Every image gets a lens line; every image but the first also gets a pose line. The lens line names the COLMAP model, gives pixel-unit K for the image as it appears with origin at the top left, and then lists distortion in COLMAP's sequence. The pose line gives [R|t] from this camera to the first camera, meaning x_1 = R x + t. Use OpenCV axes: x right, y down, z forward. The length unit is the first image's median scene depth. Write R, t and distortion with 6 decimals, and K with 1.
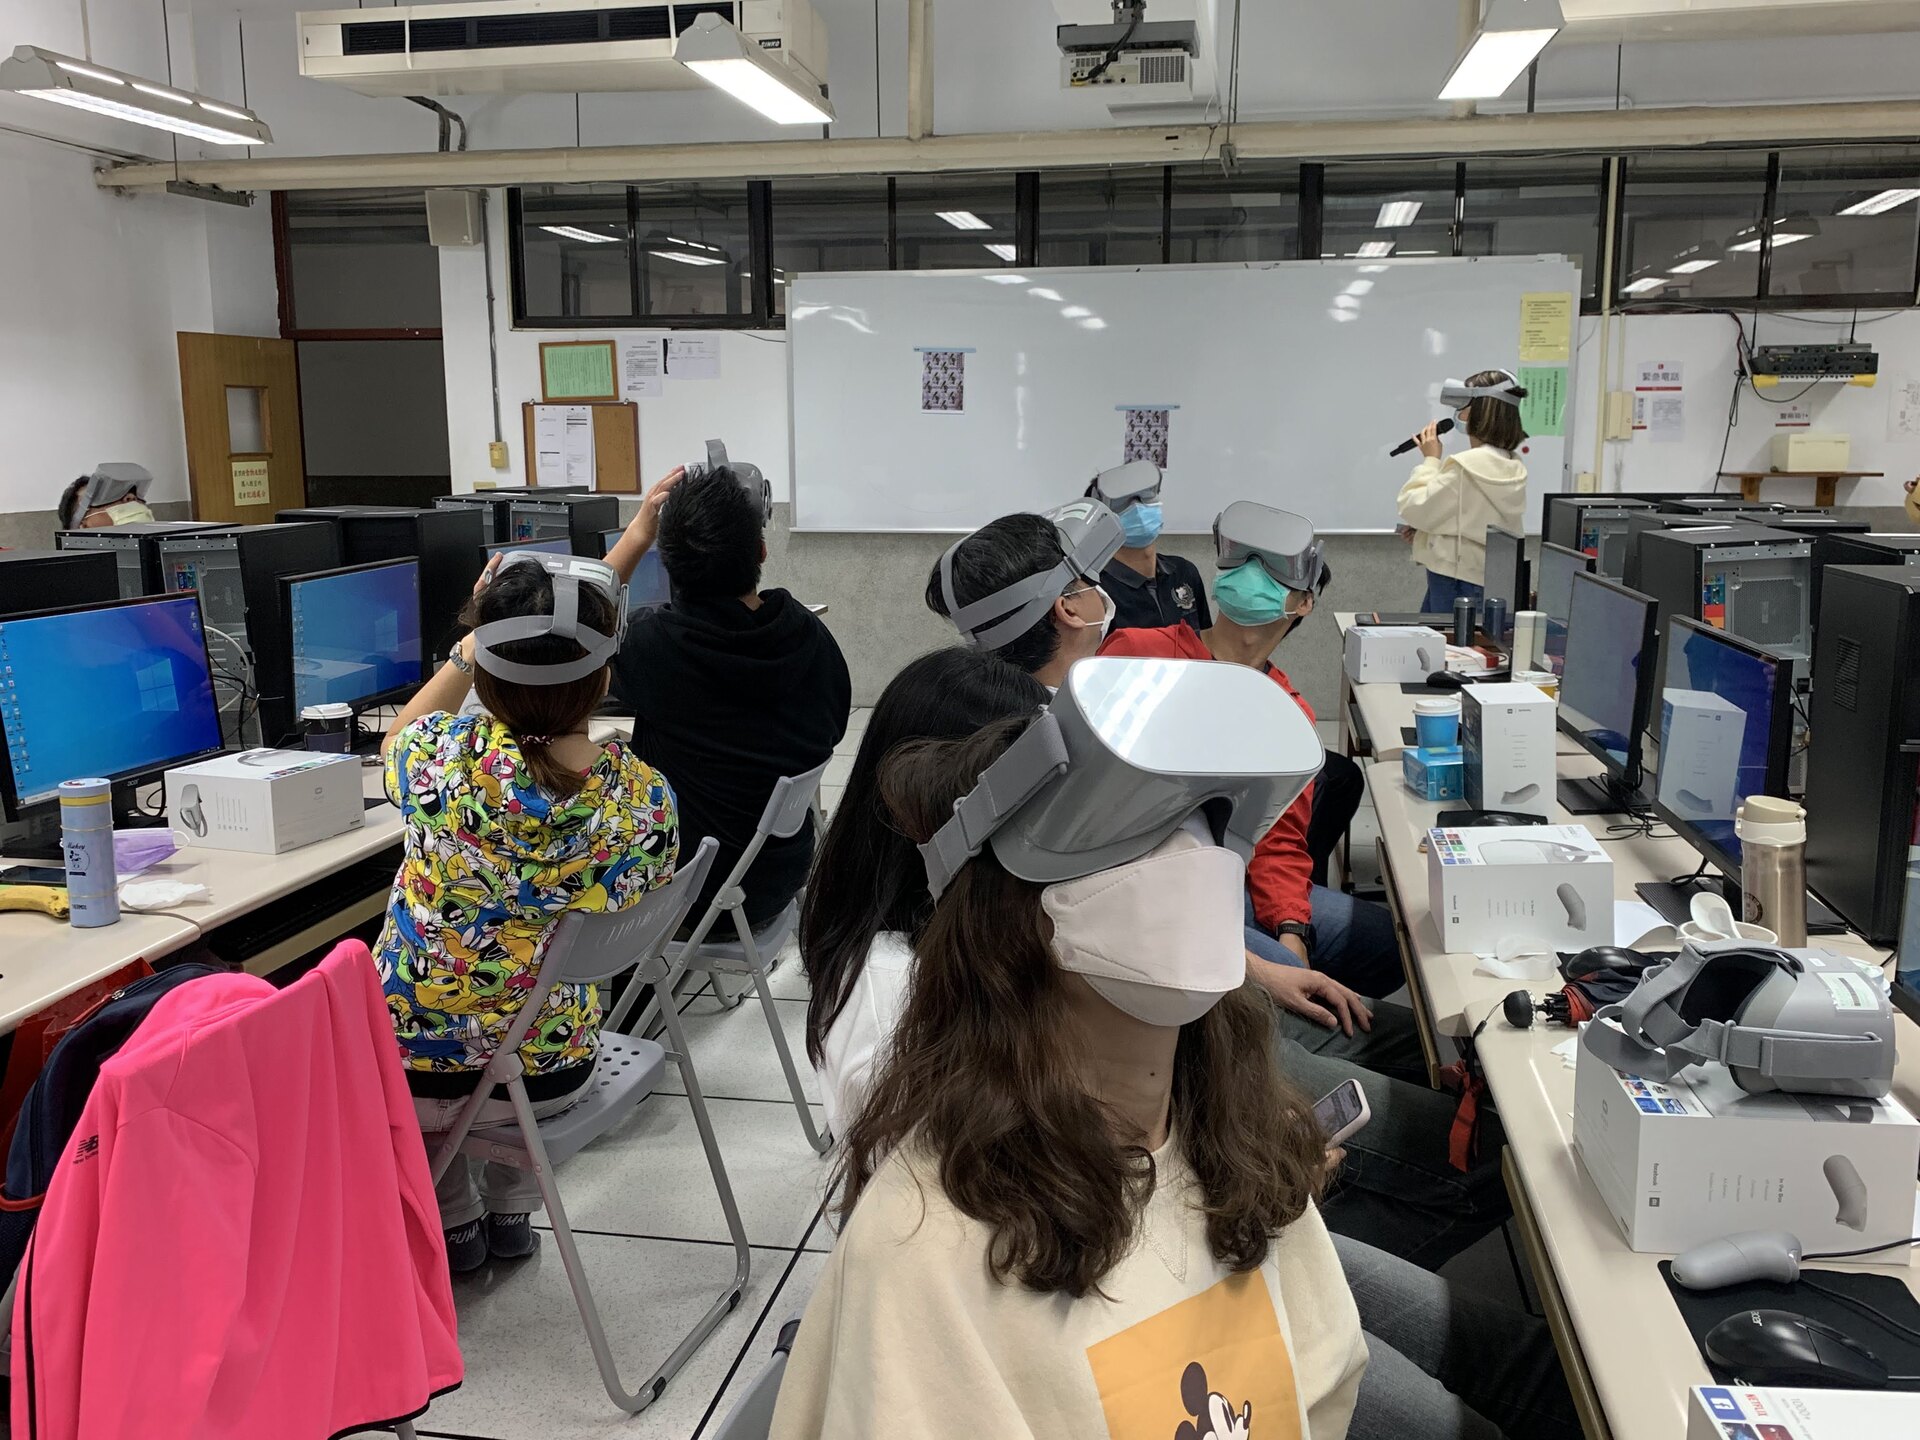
lens RADIAL K [[1893.2, 0, 926.6], [0, 1893.2, 723.0], [0, 0, 1]] dist [0.064146, -0.005482]
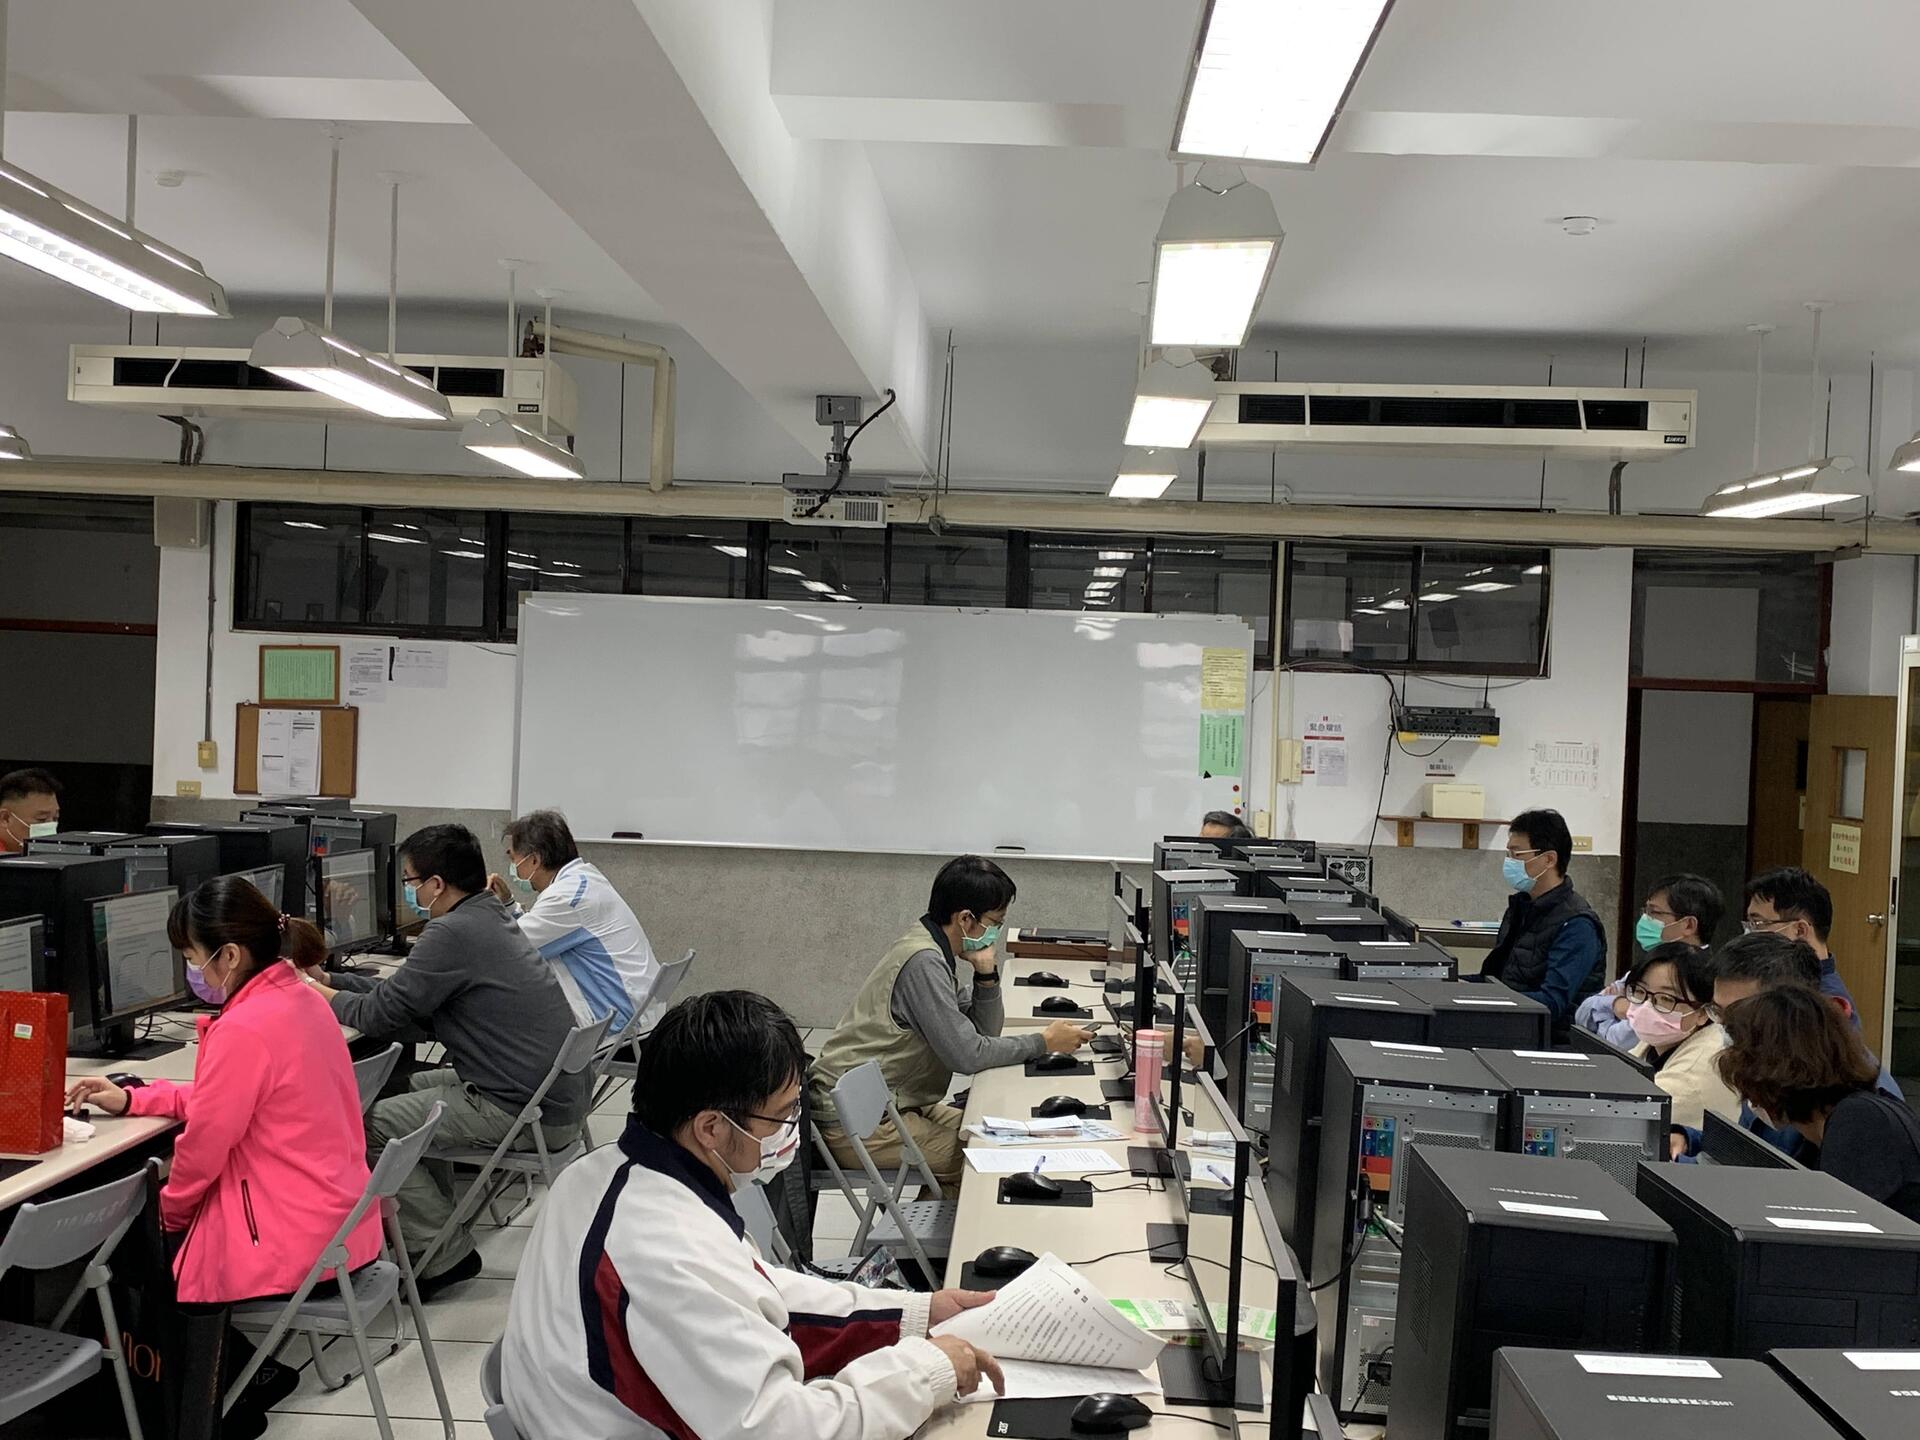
lens RADIAL K [[2460.5, 0, 960.0], [0, 2460.5, 720.0], [0, 0, 1]] dist [0.015680, -0.056927]
pose [[0.989982, 0.034908, 0.136807, -0.020664], [-0.014267, 0.988728, -0.149041, 0.029758], [-0.140468, 0.145596, 0.979321, -0.362358]]
